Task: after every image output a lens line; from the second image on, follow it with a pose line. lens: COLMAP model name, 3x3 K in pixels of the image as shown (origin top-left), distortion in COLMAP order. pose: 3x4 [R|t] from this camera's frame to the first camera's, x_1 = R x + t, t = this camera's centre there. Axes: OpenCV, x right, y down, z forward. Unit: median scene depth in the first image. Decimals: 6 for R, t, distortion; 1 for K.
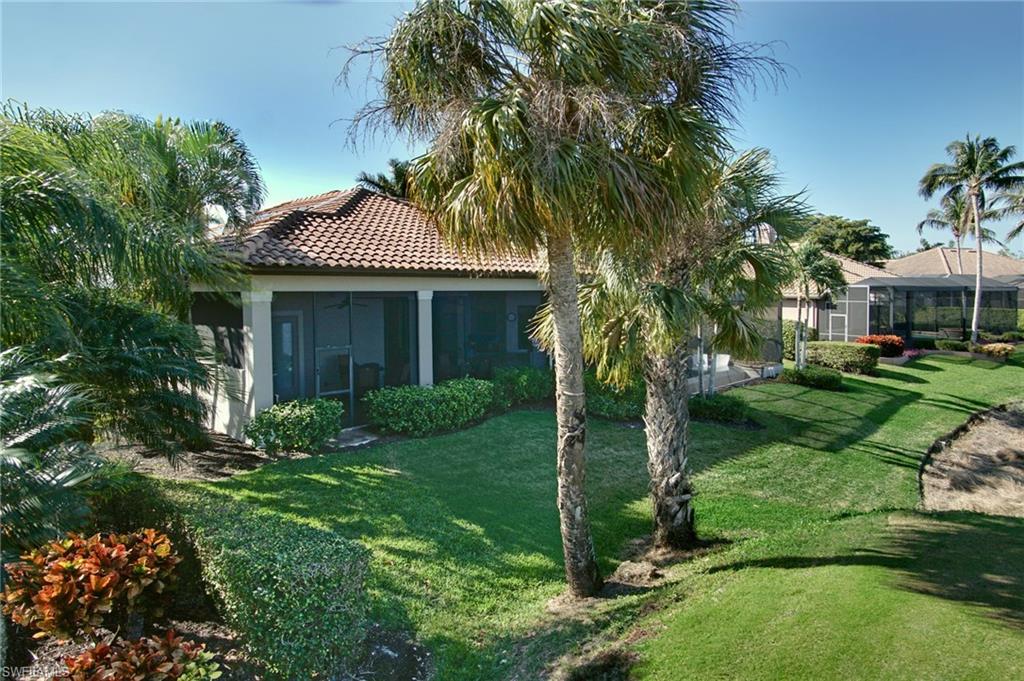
lens RADIAL K [[439.5, 0, 508.1], [0, 439.5, 315.5], [0, 0, 1]] dist [-0.001872, -0.000357]
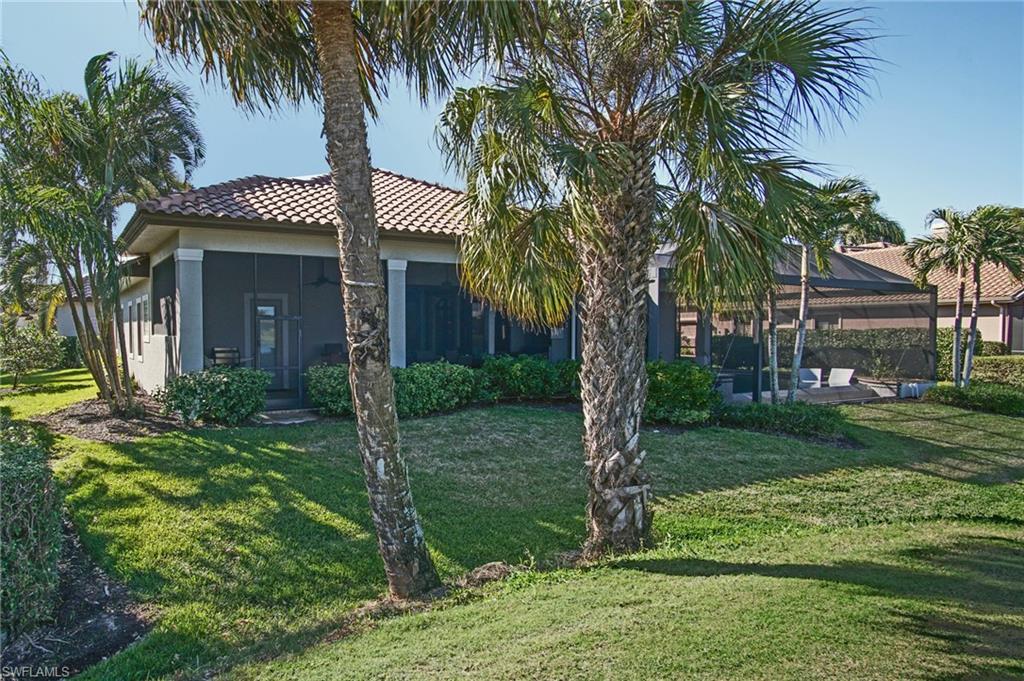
lens RADIAL K [[467.3, 0, 511.5], [0, 467.3, 365.5], [0, 0, 1]] dist [-0.004607, -0.000780]
pose [[0.971098, 0.004828, -0.238633, 0.292790], [-0.000347, 0.999823, 0.018815, 0.157003], [0.238682, -0.018188, 0.970928, 0.203790]]
